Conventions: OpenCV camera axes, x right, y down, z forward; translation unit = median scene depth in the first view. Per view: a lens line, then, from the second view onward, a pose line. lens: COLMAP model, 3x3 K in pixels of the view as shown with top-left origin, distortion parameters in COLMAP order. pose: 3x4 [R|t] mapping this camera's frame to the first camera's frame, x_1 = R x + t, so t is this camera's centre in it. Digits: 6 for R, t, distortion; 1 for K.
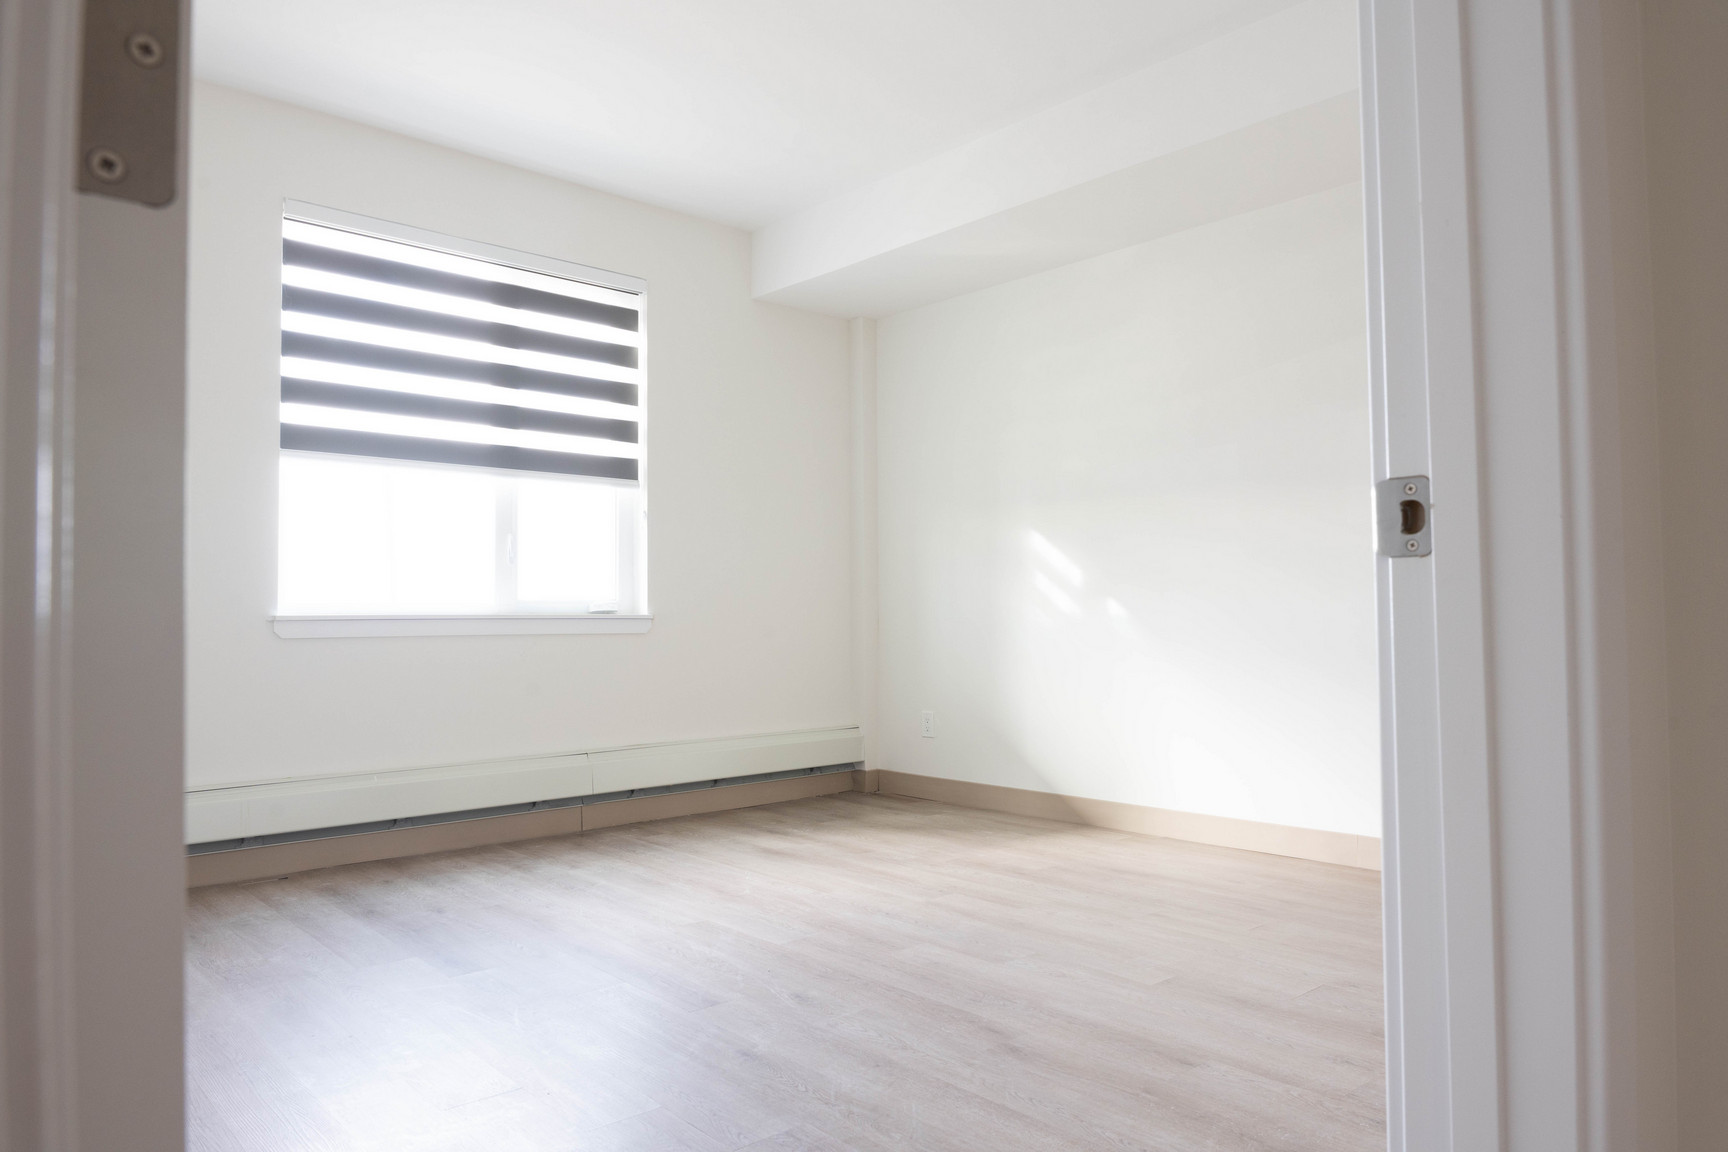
lens RADIAL K [[1216.6, 0, 838.5], [0, 1216.6, 581.3], [0, 0, 1]] dist [-0.160419, 0.115528]
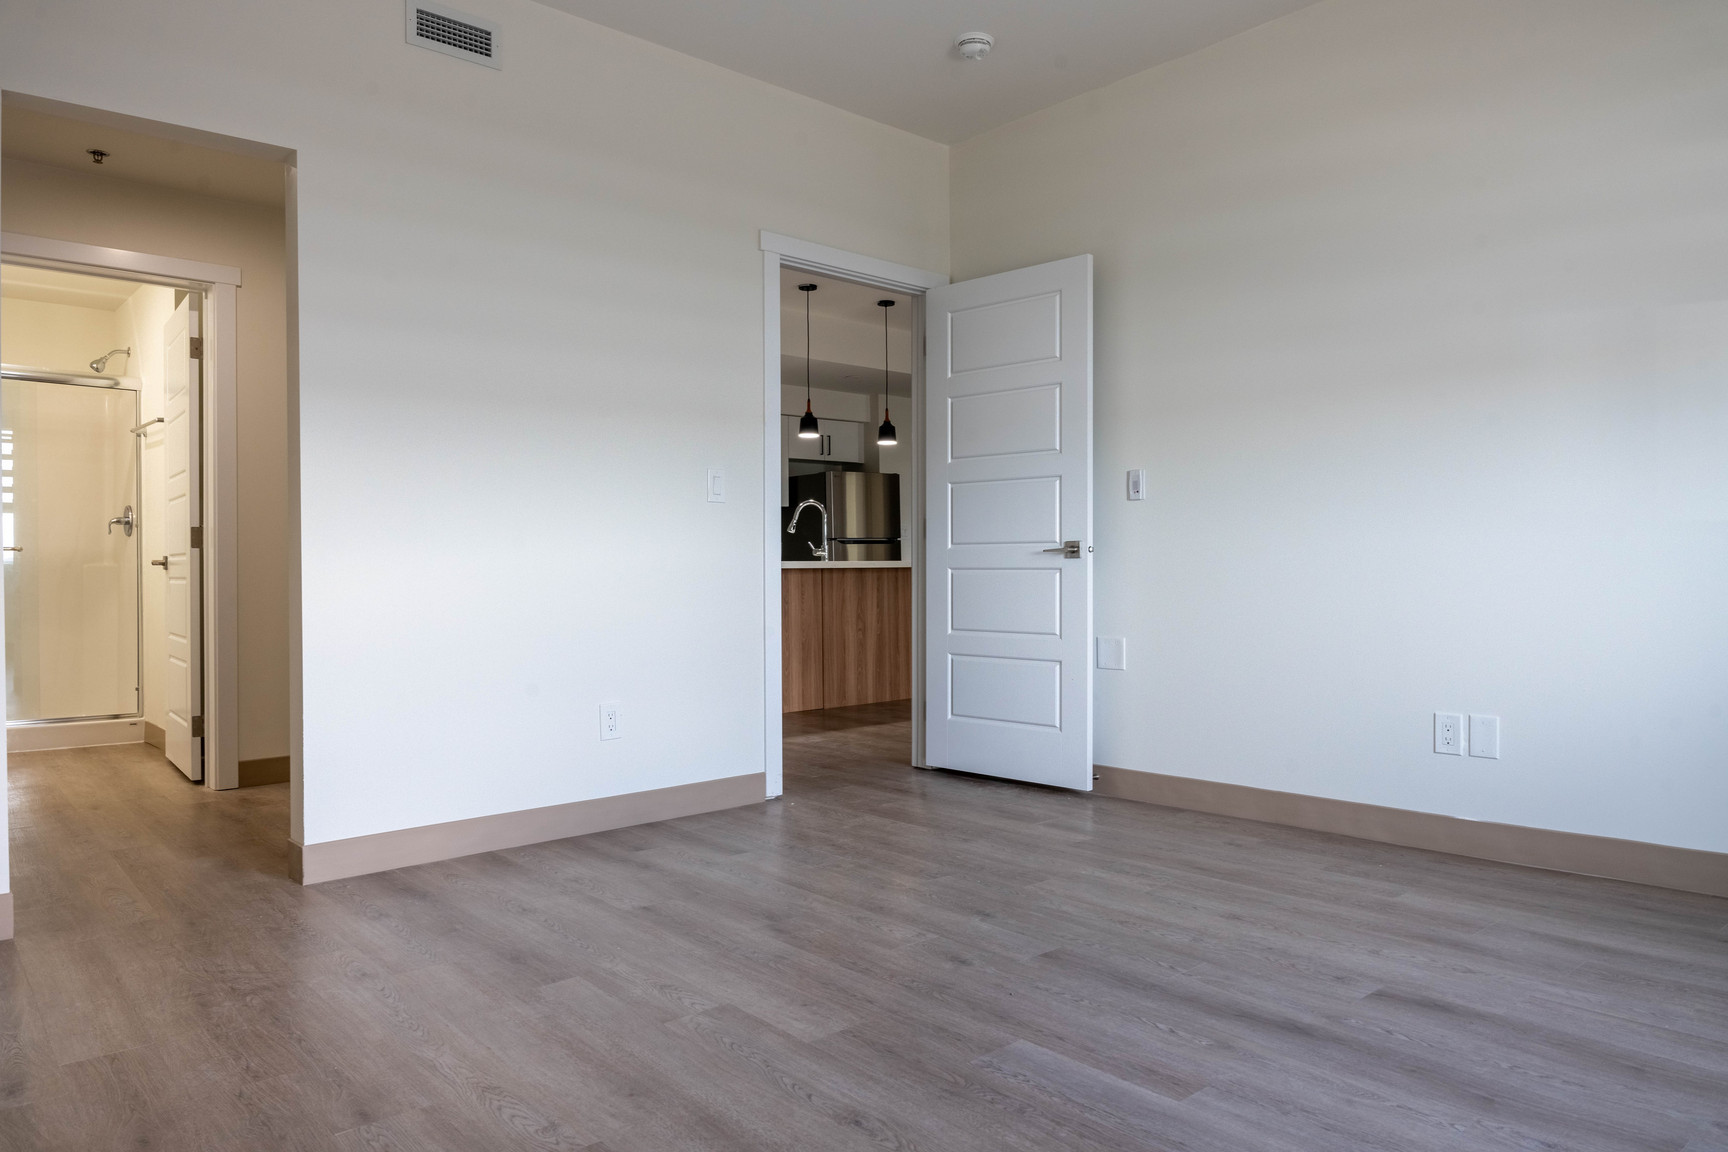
lens RADIAL K [[1216.6, 0, 838.5], [0, 1216.6, 581.3], [0, 0, 1]] dist [-0.160419, 0.115528]
pose [[-0.999776, 0.019256, 0.008744, 0.054081], [0.019073, 0.999608, -0.020494, 0.064794], [-0.009135, -0.020323, -0.999752, 2.067301]]
